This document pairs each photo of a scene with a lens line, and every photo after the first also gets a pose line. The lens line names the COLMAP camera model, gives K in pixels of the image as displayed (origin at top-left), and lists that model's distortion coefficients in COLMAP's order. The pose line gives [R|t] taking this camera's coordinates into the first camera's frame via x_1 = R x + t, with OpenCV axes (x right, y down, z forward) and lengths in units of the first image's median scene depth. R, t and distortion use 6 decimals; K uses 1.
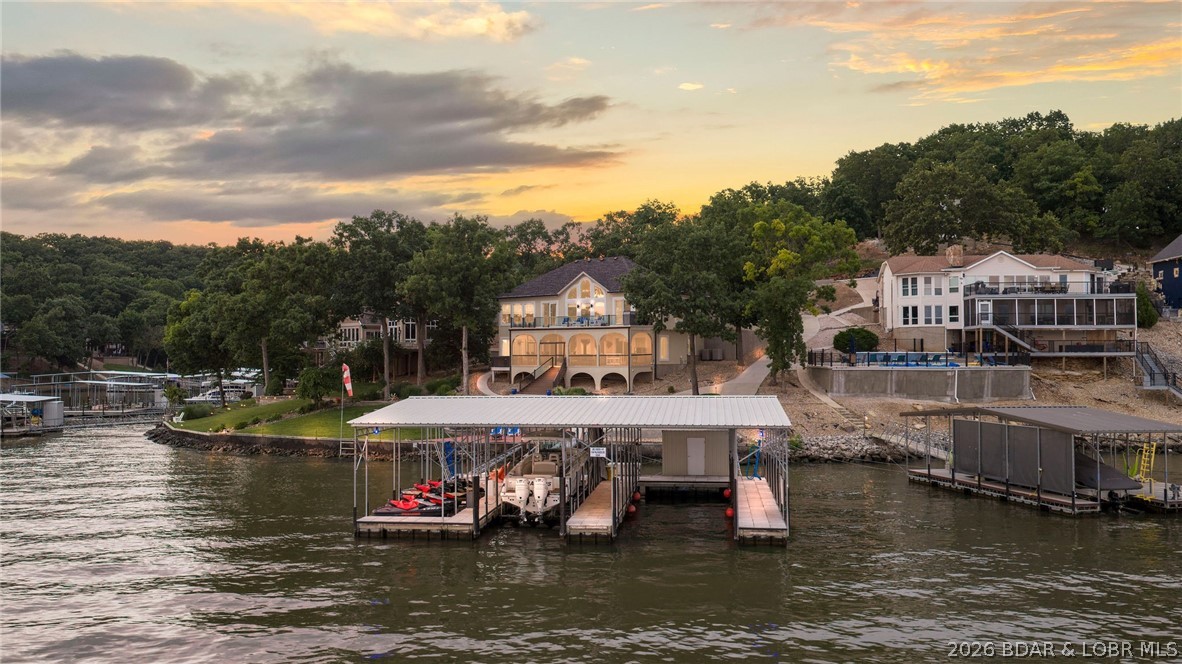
lens RADIAL K [[982.6, 0, 591.0], [0, 982.6, 332.0], [0, 0, 1]] dist [0.012399, -0.000619]
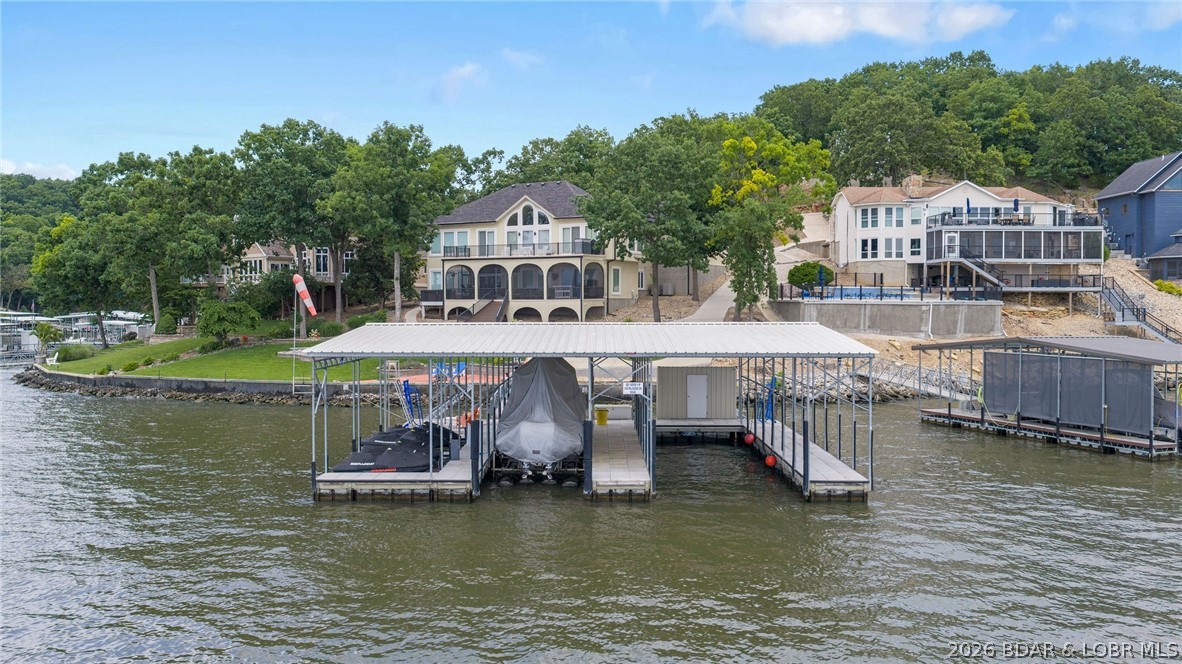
lens RADIAL K [[975.5, 0, 591.0], [0, 975.5, 332.0], [0, 0, 1]] dist [0.008857, 0.000744]
pose [[0.993574, 0.000334, 0.113183, -0.050393], [-0.006374, 0.998574, 0.053007, 0.016170], [-0.113004, -0.053388, 0.992159, 0.103556]]
